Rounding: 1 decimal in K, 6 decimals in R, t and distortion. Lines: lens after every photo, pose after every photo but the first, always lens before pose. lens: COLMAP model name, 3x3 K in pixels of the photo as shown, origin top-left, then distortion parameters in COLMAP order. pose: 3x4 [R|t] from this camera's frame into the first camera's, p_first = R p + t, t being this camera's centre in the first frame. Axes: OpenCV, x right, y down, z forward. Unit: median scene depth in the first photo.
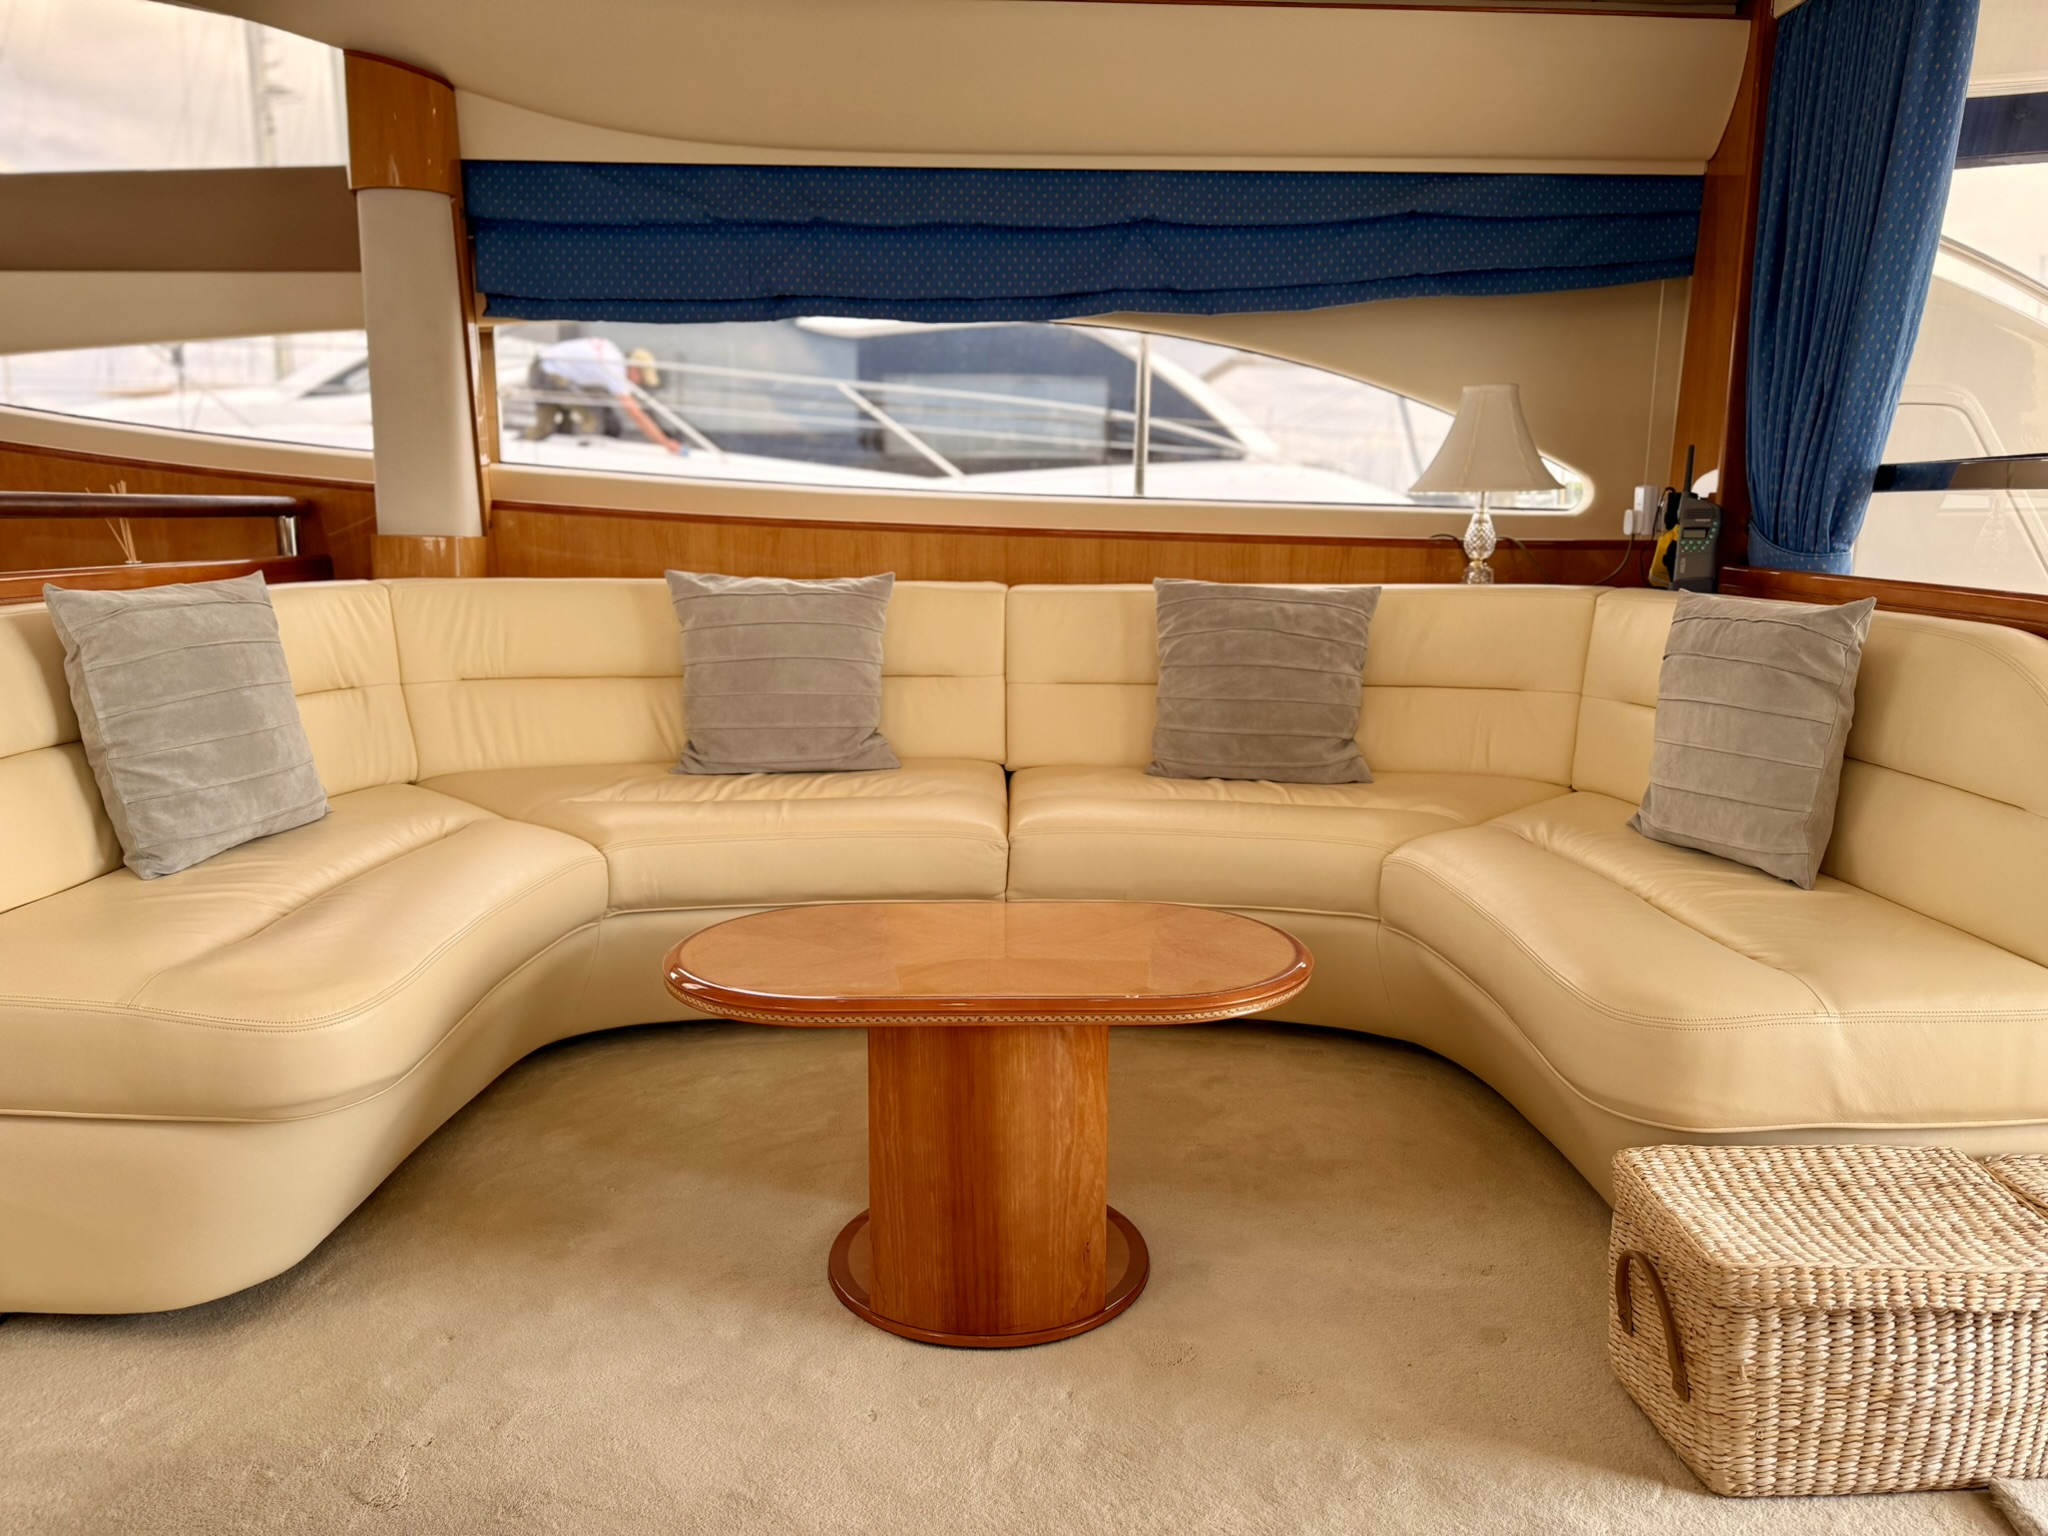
lens RADIAL K [[1415.7, 0, 1014.1], [0, 1415.7, 793.3], [0, 0, 1]] dist [0.102485, -0.153454]
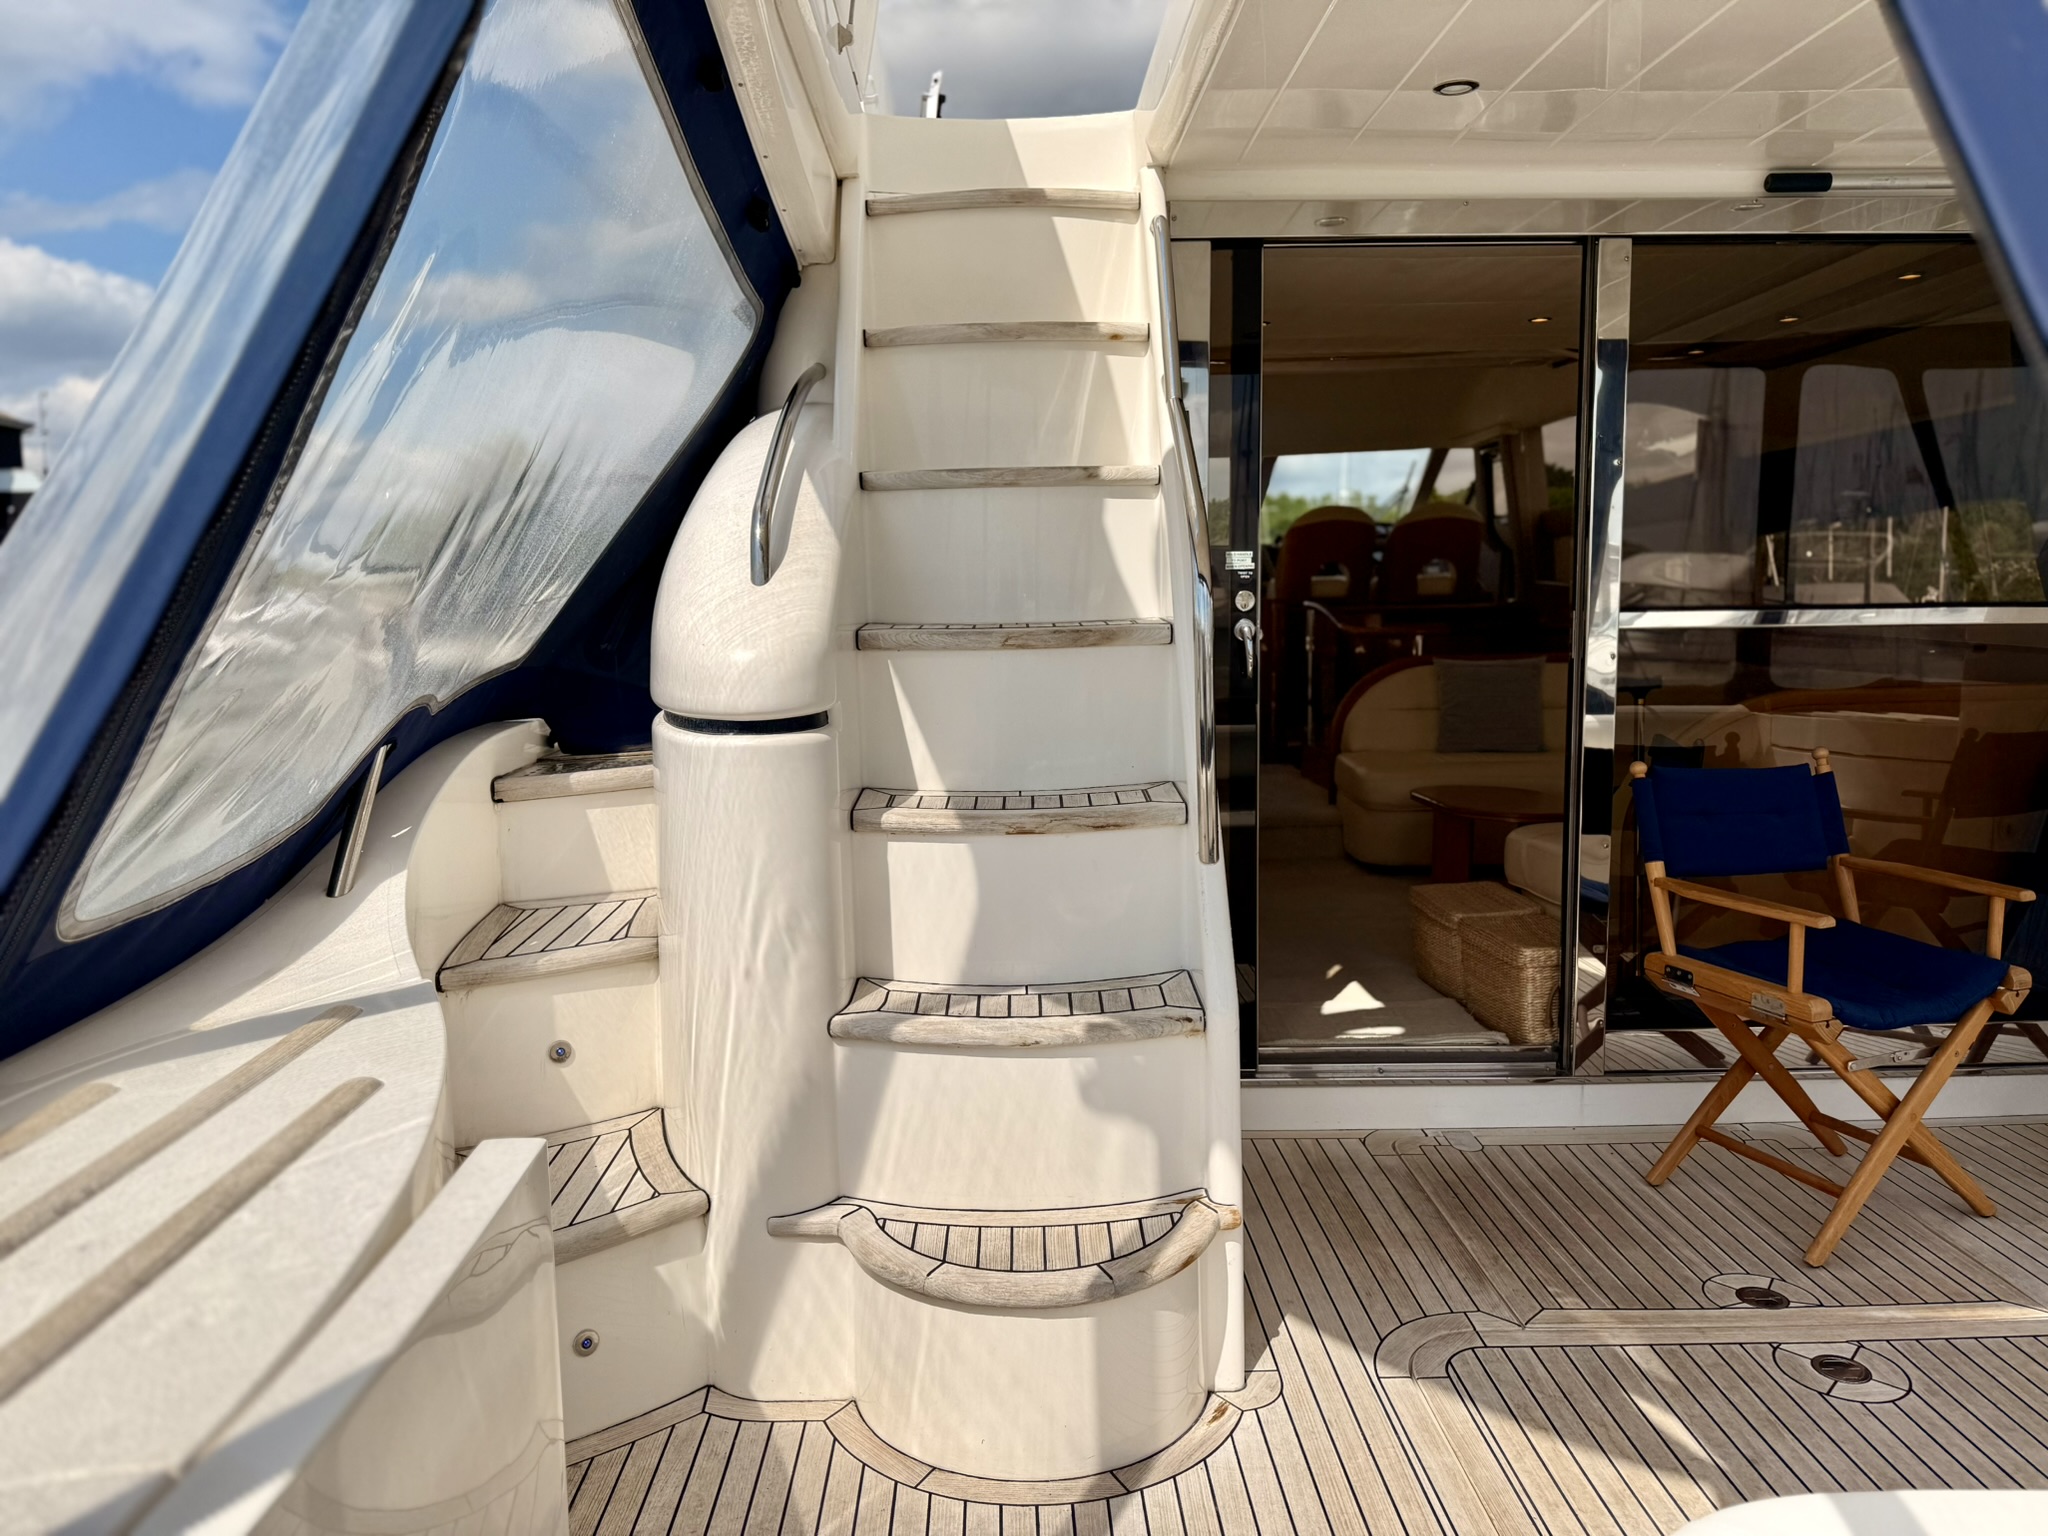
lens RADIAL K [[1461.5, 0, 1024.0], [0, 1461.5, 768.0], [0, 0, 1]] dist [0.023528, -0.007962]
pose [[0.019332, 0.097543, -0.995044, 1.703924], [-0.182509, 0.978852, 0.092410, -0.025366], [0.983014, 0.179818, 0.036726, 0.016965]]
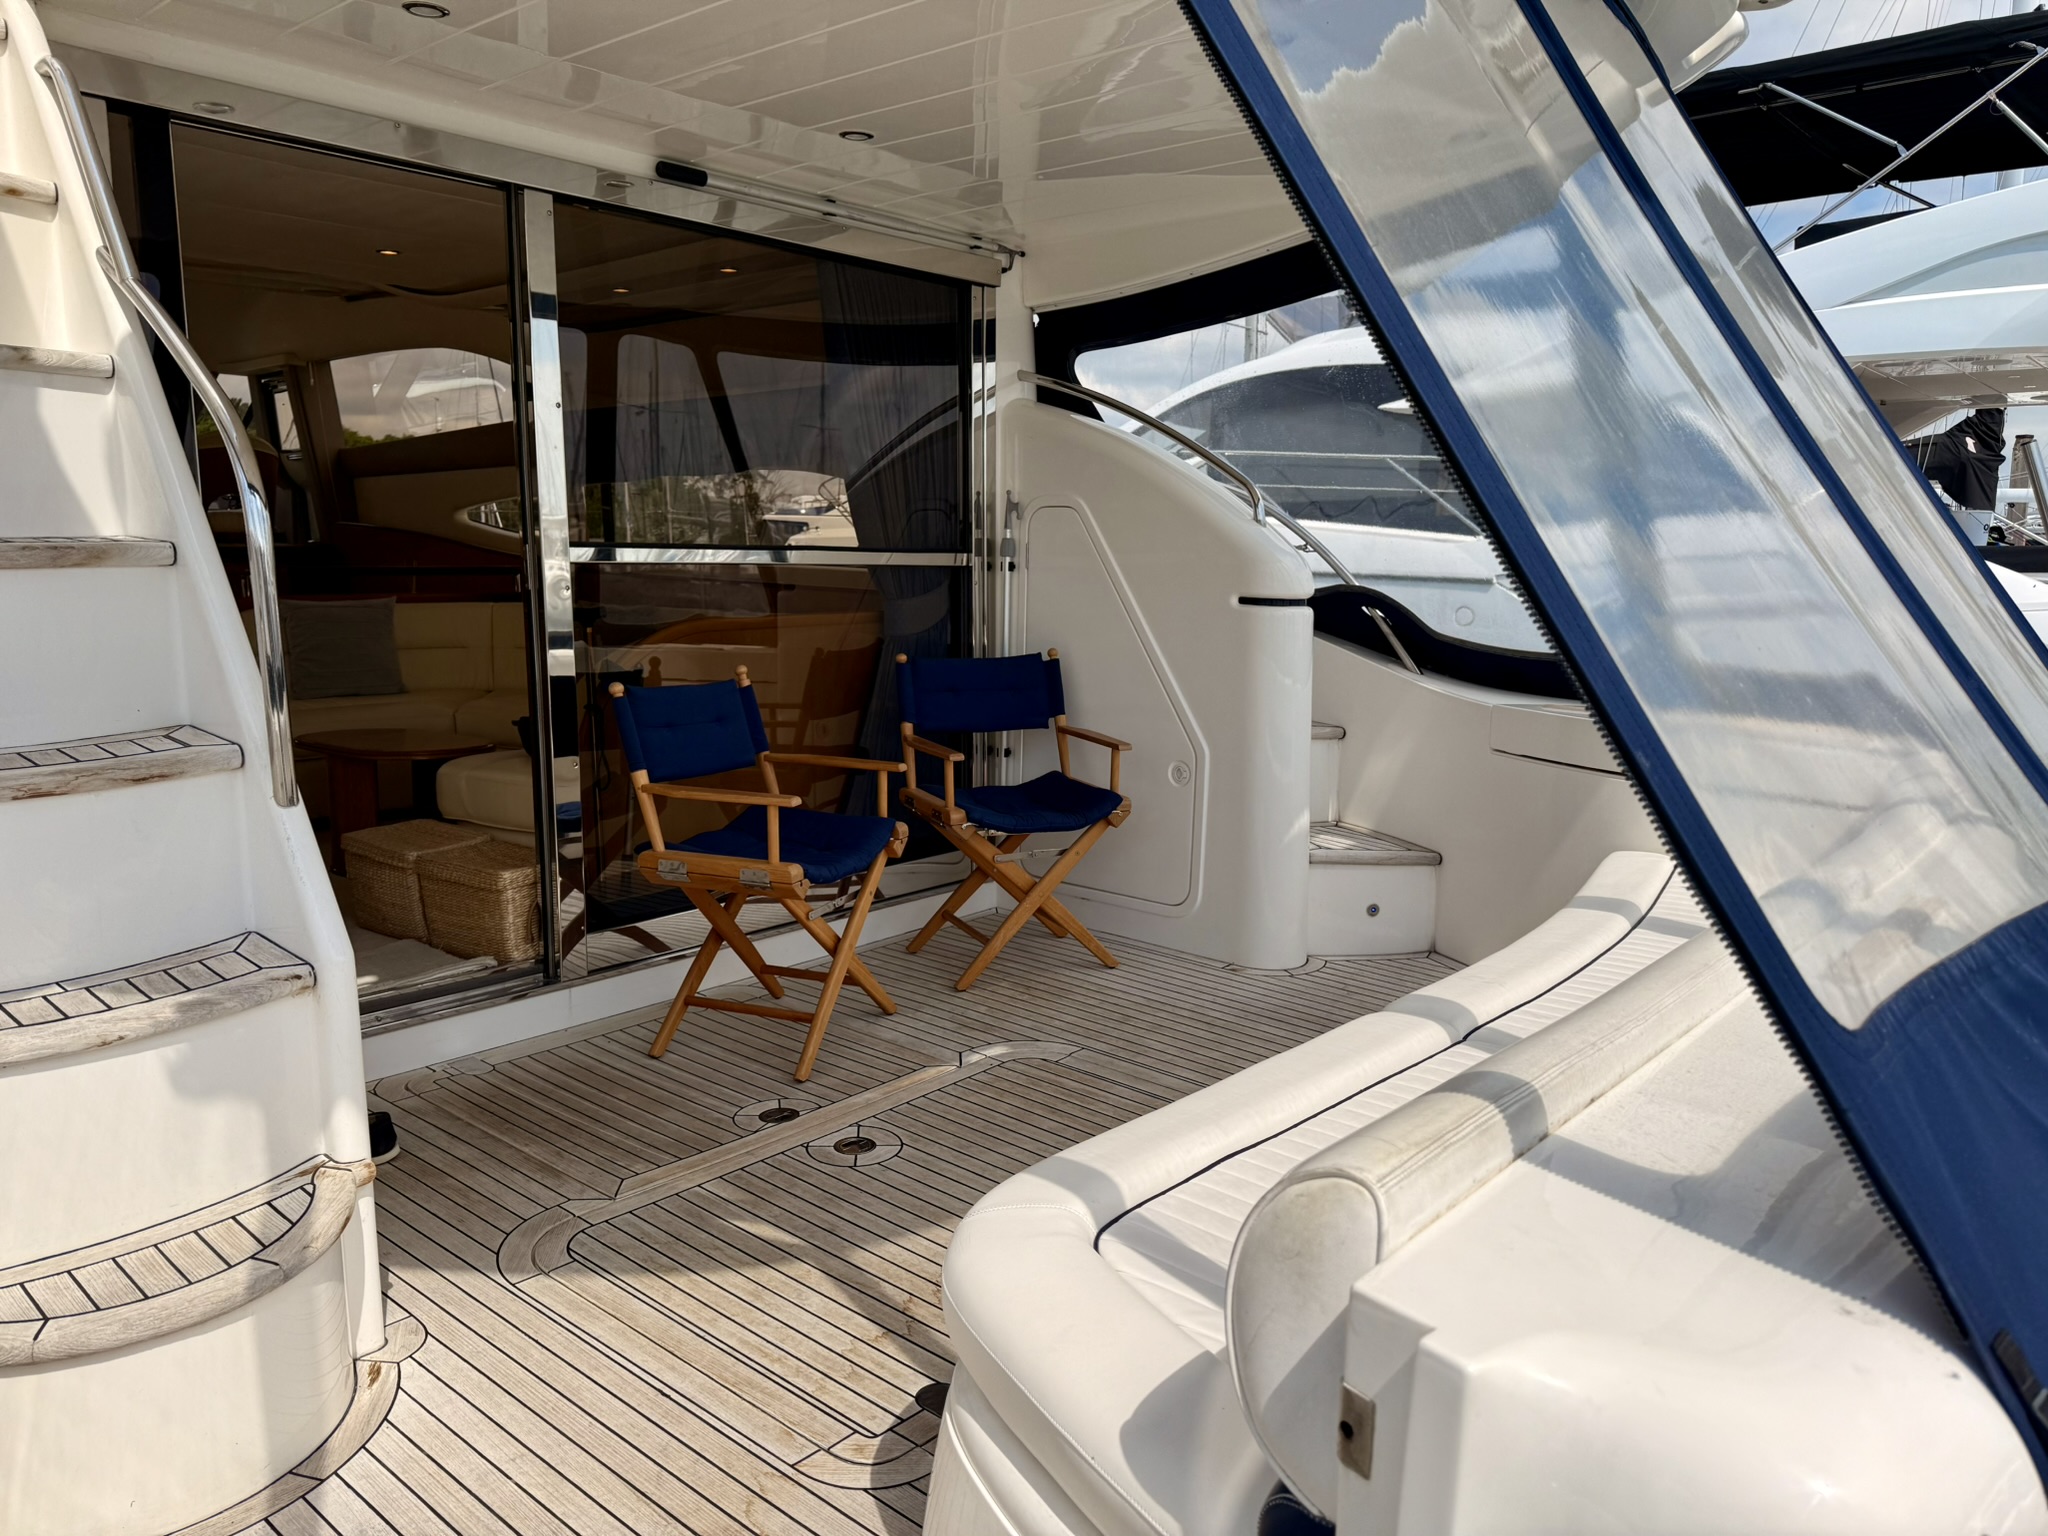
lens RADIAL K [[1461.5, 0, 1024.0], [0, 1461.5, 768.0], [0, 0, 1]] dist [0.023528, -0.007962]
pose [[0.745868, 0.088291, -0.660216, 1.676420], [-0.122823, 0.992410, -0.006043, 0.021742], [0.654671, 0.085597, 0.751052, -0.166097]]
